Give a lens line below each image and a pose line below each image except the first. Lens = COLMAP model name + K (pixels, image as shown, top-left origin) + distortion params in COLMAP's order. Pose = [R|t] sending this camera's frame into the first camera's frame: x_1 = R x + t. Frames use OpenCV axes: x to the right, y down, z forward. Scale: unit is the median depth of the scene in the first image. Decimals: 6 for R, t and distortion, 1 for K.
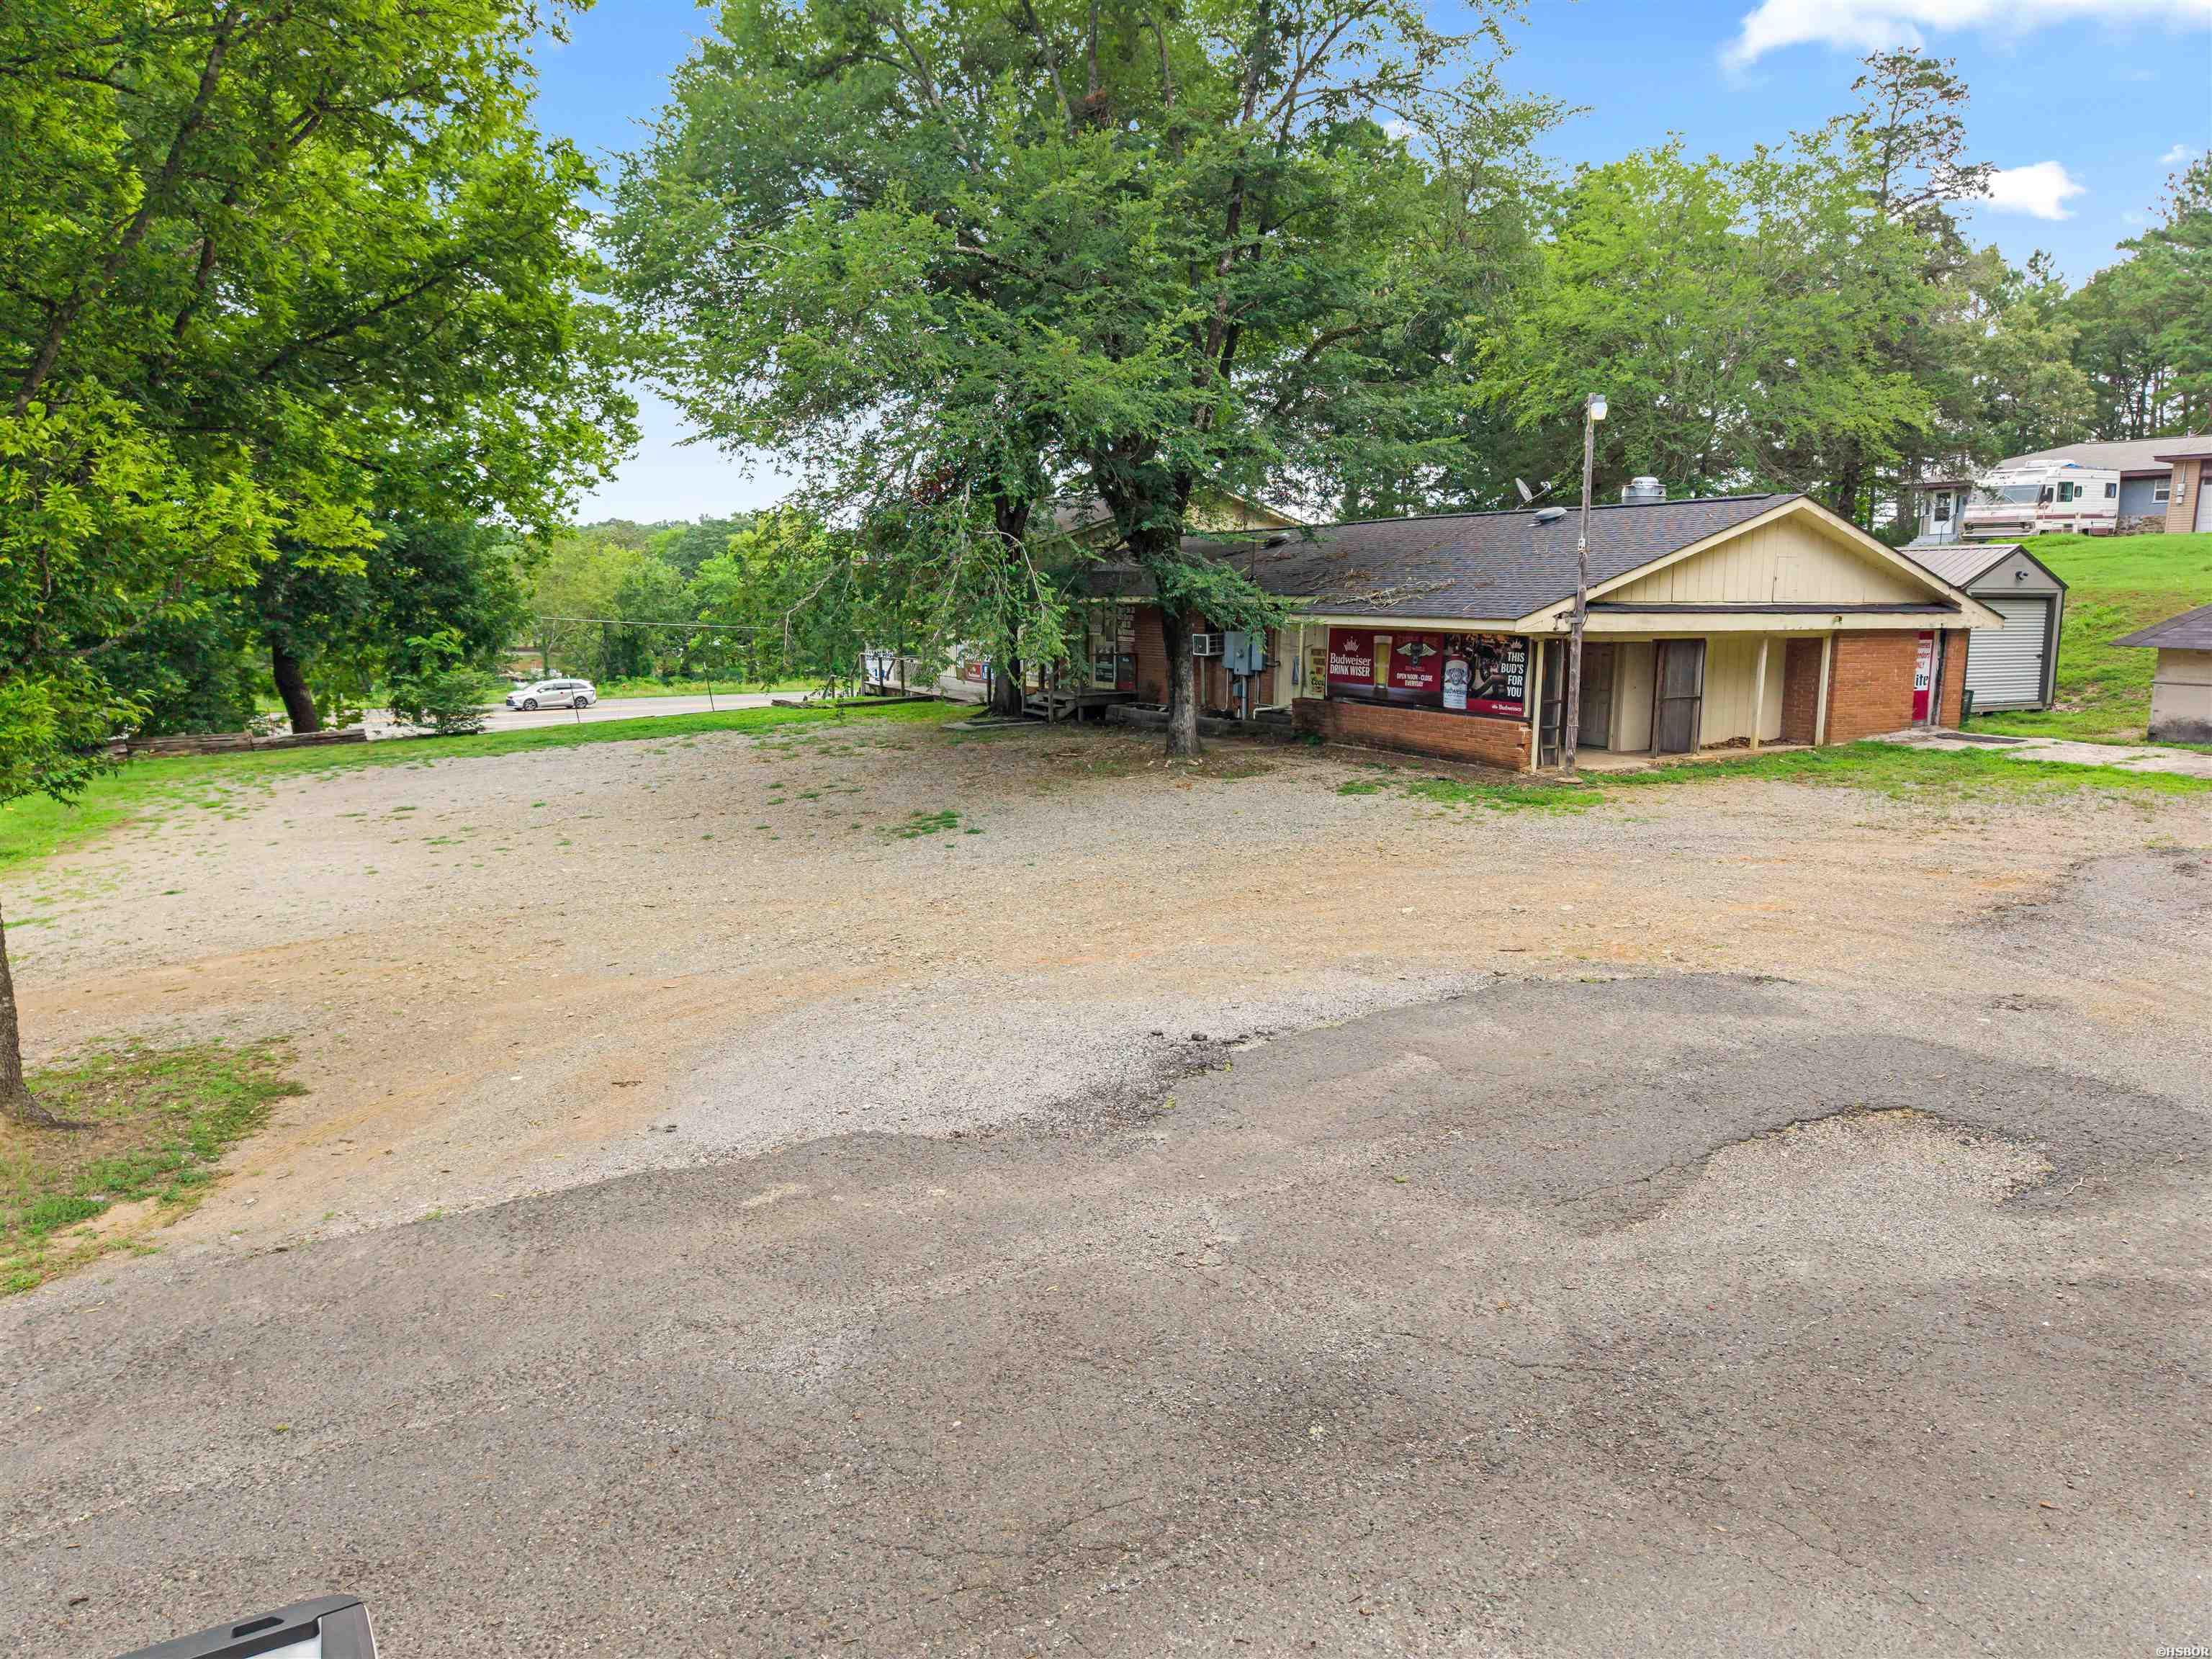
lens RADIAL K [[1489.6, 0, 1106.0], [0, 1489.6, 829.5], [0, 0, 1]] dist [0.029190, -0.031027]
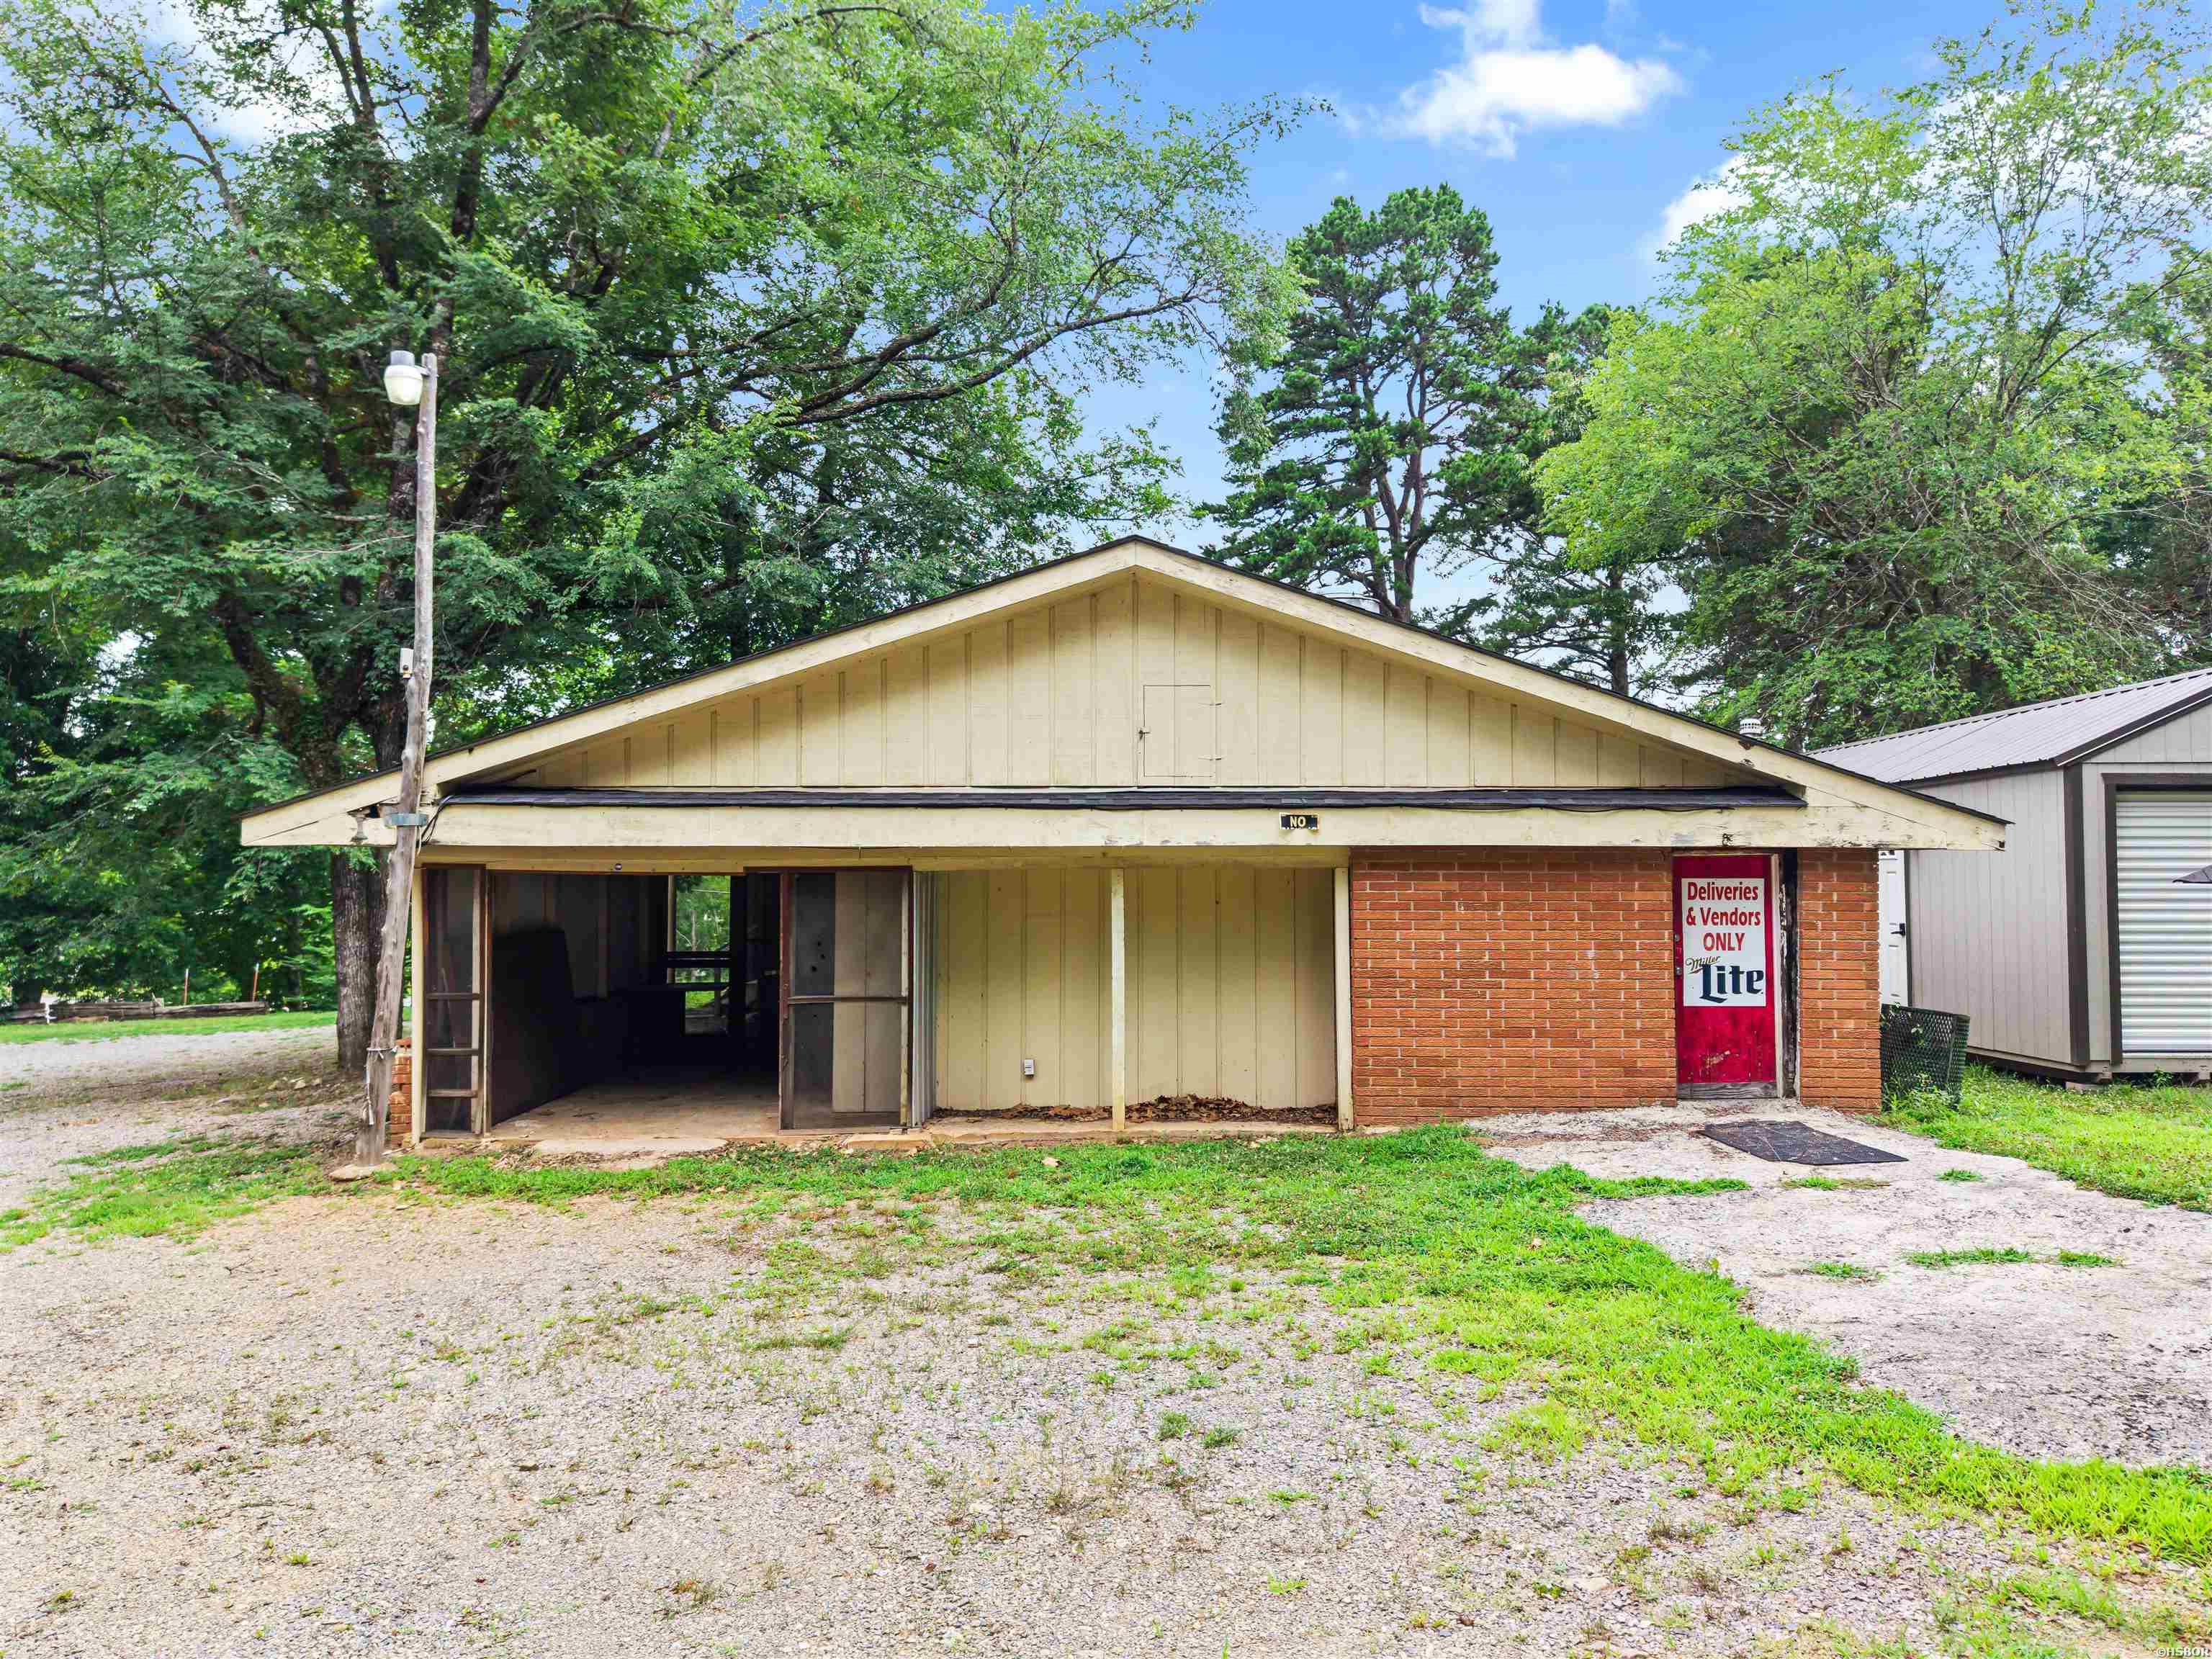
lens RADIAL K [[1489.6, 0, 1106.0], [0, 1489.6, 829.5], [0, 0, 1]] dist [0.029190, -0.031027]
pose [[0.861146, -0.028702, -0.507546, 0.647822], [-0.073666, 0.980821, -0.180454, -0.059503], [0.502991, 0.192786, 0.842516, 0.621385]]
